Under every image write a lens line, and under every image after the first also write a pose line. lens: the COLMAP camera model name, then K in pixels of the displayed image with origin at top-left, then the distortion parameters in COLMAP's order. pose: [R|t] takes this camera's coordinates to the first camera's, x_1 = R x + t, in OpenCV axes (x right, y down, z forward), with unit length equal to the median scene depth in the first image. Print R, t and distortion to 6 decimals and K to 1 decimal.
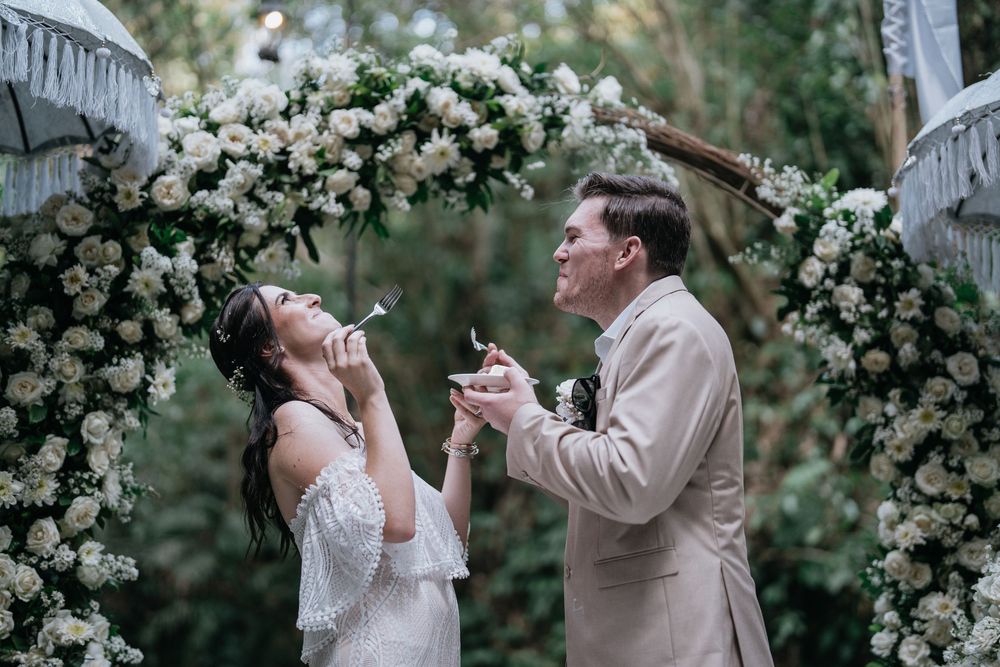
lens RADIAL K [[1426.9, 0, 500.0], [0, 1426.9, 333.5], [0, 0, 1]] dist [-0.119417, 1.208869]
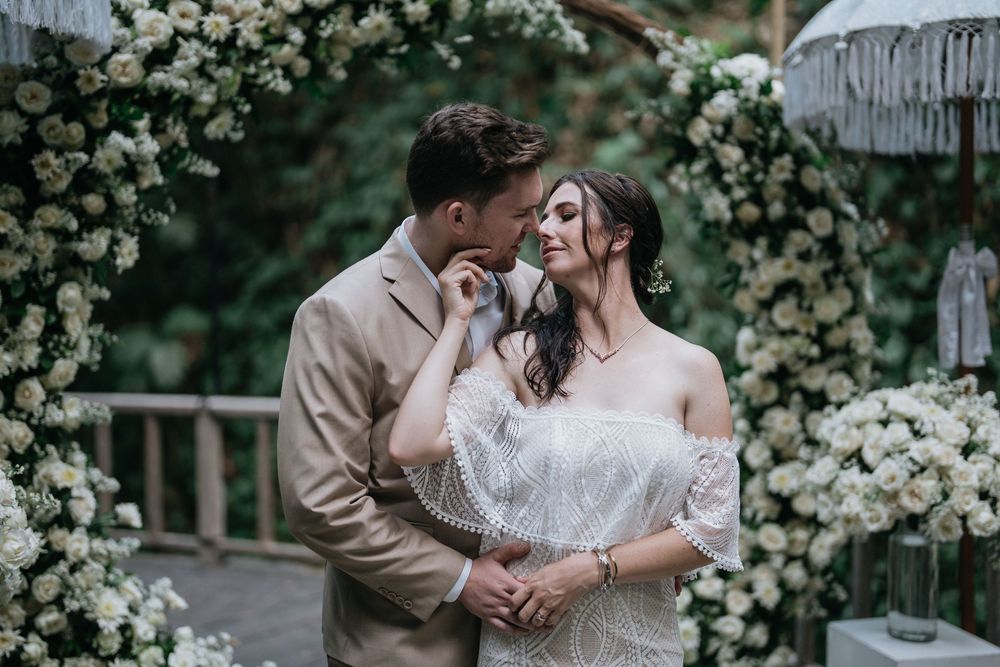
lens RADIAL K [[1426.8, 0, 495.8], [0, 1426.8, 329.1], [0, 0, 1]] dist [-0.110176, 1.161599]
pose [[0.988622, -0.002169, 0.150403, -0.115614], [-0.038831, 0.962323, 0.269124, -0.201367], [-0.145320, -0.271902, 0.951289, -0.090626]]
